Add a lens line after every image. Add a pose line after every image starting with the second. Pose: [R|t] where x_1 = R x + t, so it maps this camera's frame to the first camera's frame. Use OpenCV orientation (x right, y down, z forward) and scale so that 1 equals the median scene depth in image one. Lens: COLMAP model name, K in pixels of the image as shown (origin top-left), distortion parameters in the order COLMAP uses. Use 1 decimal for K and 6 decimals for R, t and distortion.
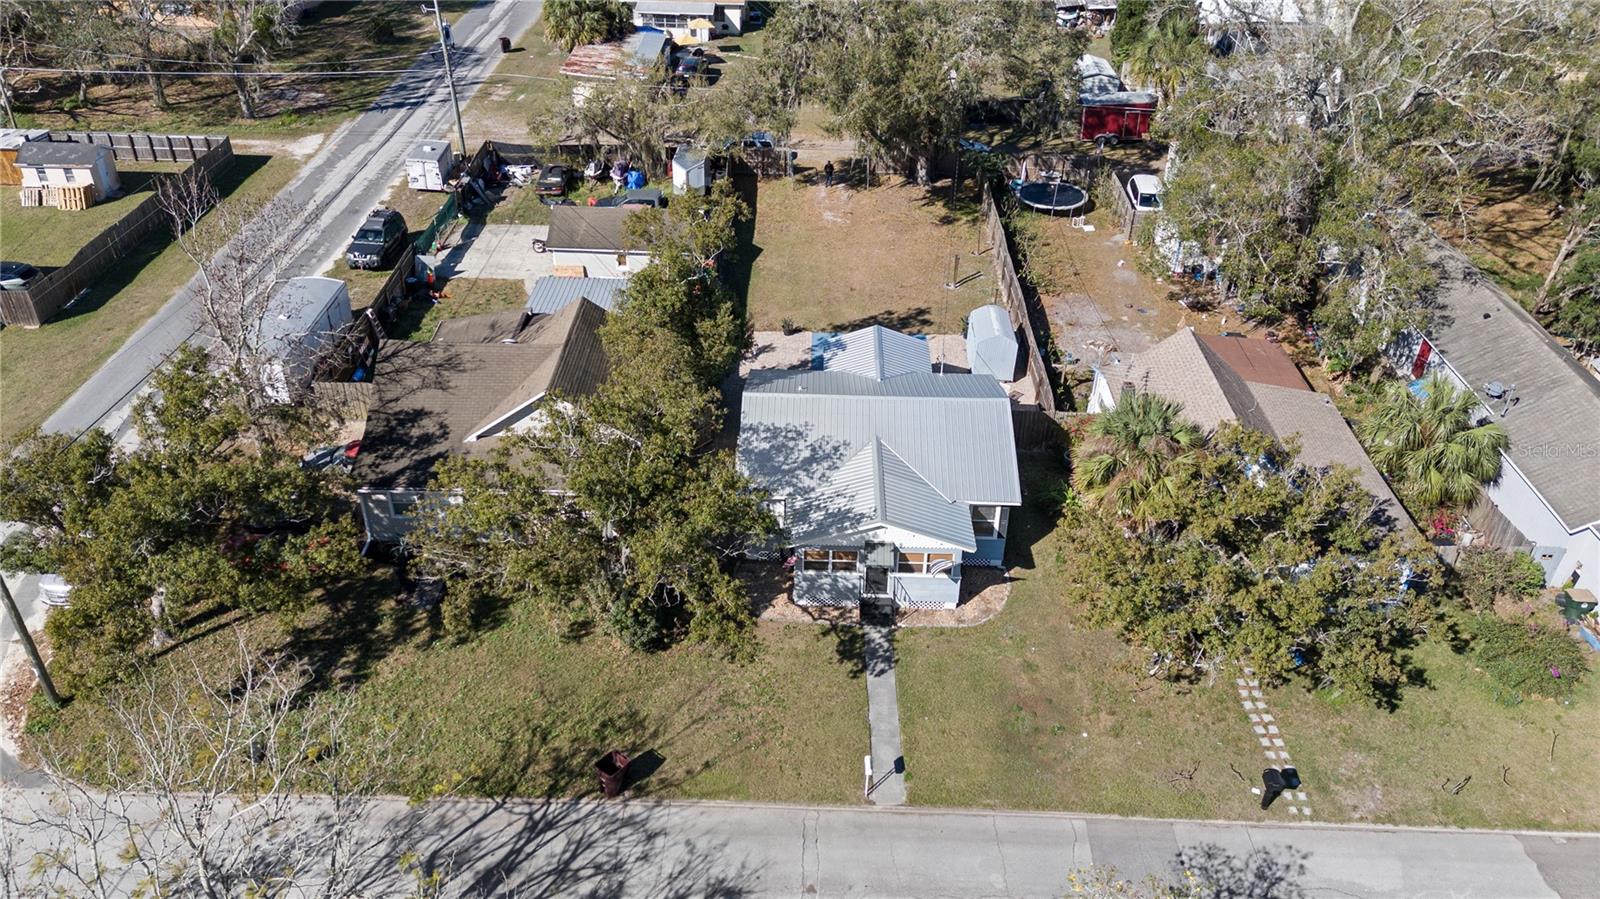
lens RADIAL K [[1175.0, 0, 800.0], [0, 1175.0, 449.5], [0, 0, 1]] dist [0.042407, -0.002830]
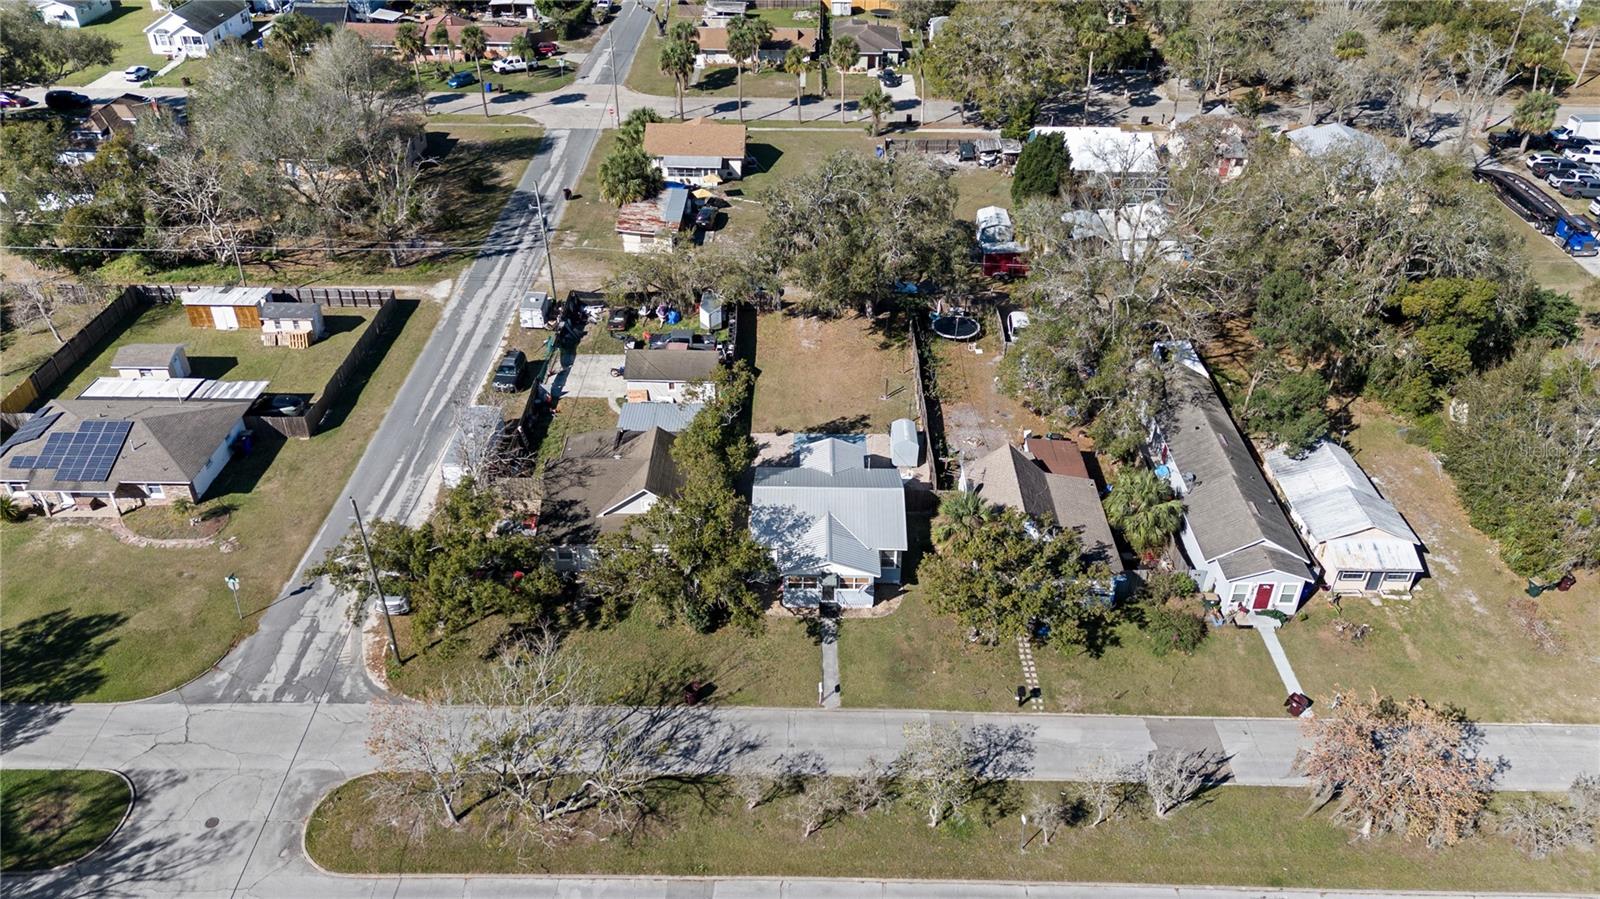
lens RADIAL K [[1158.3, 0, 800.0], [0, 1158.3, 449.5], [0, 0, 1]] dist [0.120368, -0.154020]
pose [[0.999918, -0.011675, 0.005255, 0.011500], [0.011677, 0.999932, -0.000482, -0.088882], [-0.005249, 0.000544, 0.999986, -0.644429]]
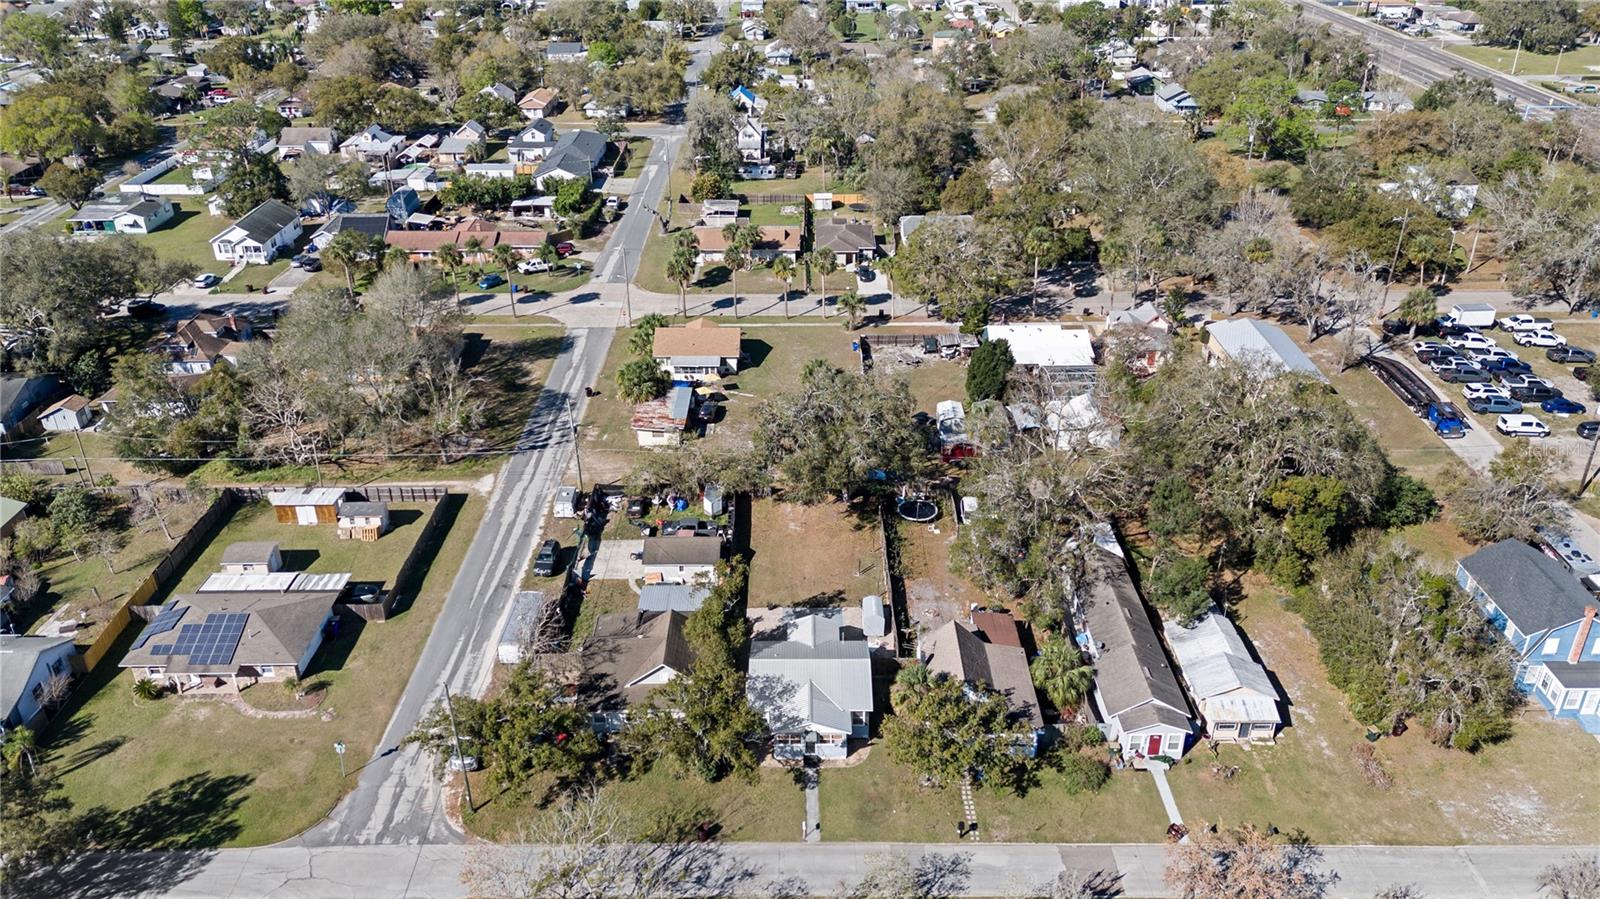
lens RADIAL K [[1180.1, 0, 800.0], [0, 1180.1, 449.5], [0, 0, 1]] dist [0.122106, -0.182008]
pose [[0.999596, -0.026546, 0.010196, 0.029312], [0.027453, 0.994353, -0.102514, -0.182081], [-0.007417, 0.102753, 0.994679, -1.088314]]
